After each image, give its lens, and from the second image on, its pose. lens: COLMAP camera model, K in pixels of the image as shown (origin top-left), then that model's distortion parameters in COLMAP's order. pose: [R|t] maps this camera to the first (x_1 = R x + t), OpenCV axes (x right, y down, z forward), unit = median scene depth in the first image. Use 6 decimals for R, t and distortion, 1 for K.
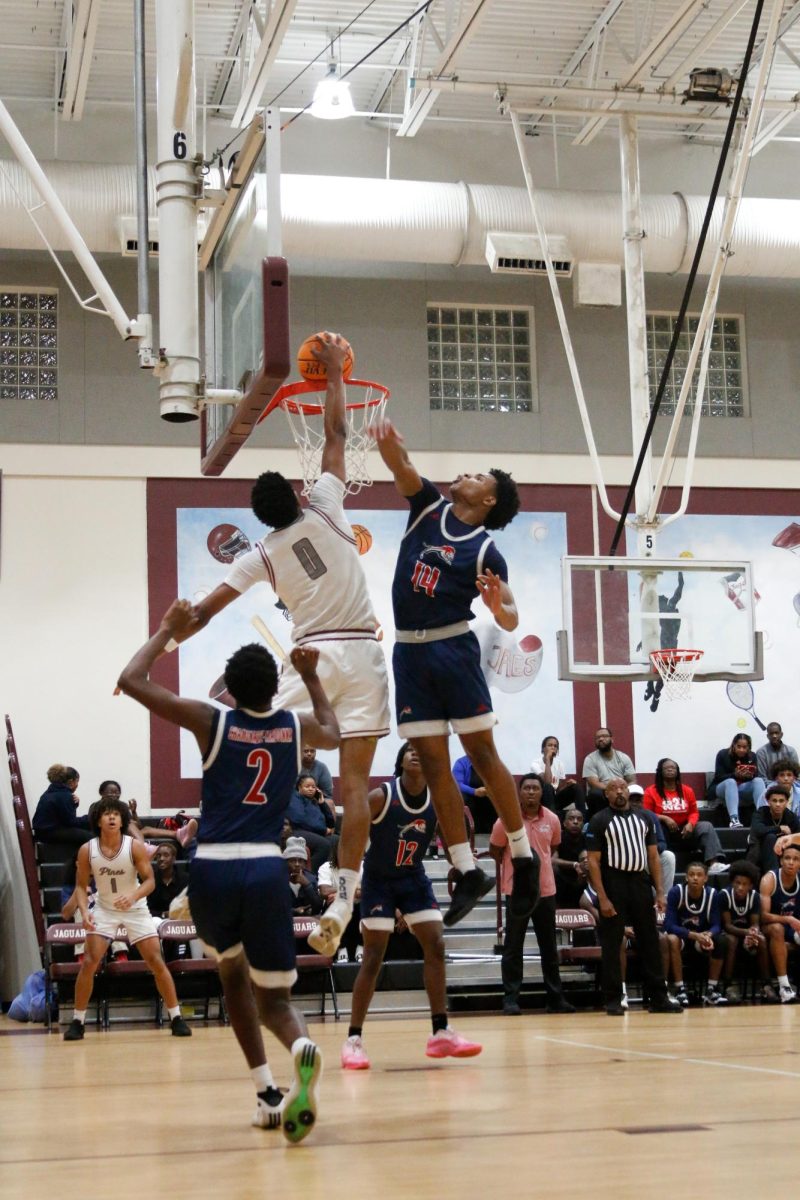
lens RADIAL K [[2055.2, 0, 399.7], [0, 2055.2, 599.6], [0, 0, 1]] dist [-0.048573, 0.000000]
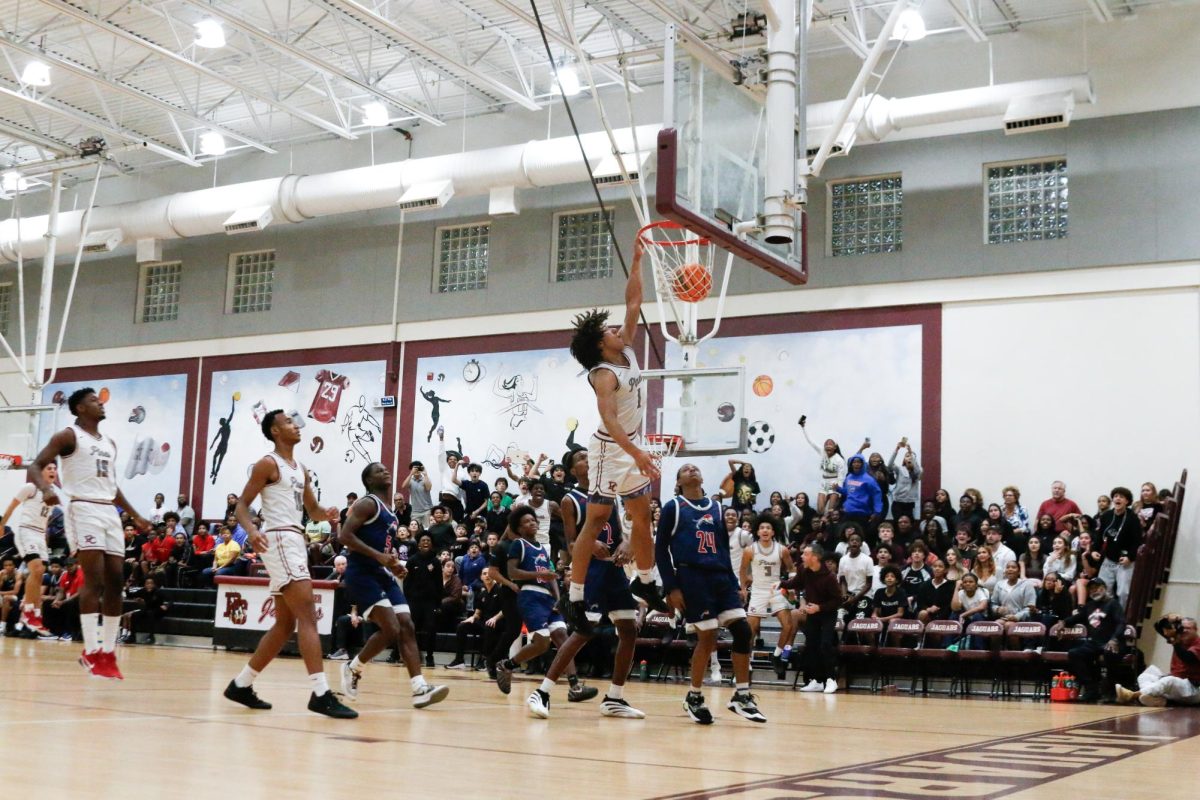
lens RADIAL K [[1567.6, 0, 599.8], [0, 1567.6, 400.7], [0, 0, 1]] dist [-0.120325, 0.000000]
pose [[0.738738, -0.038015, -0.672920, 0.950082], [0.047168, 0.998876, -0.004647, 0.003468], [0.672341, -0.028308, 0.739700, 0.175109]]
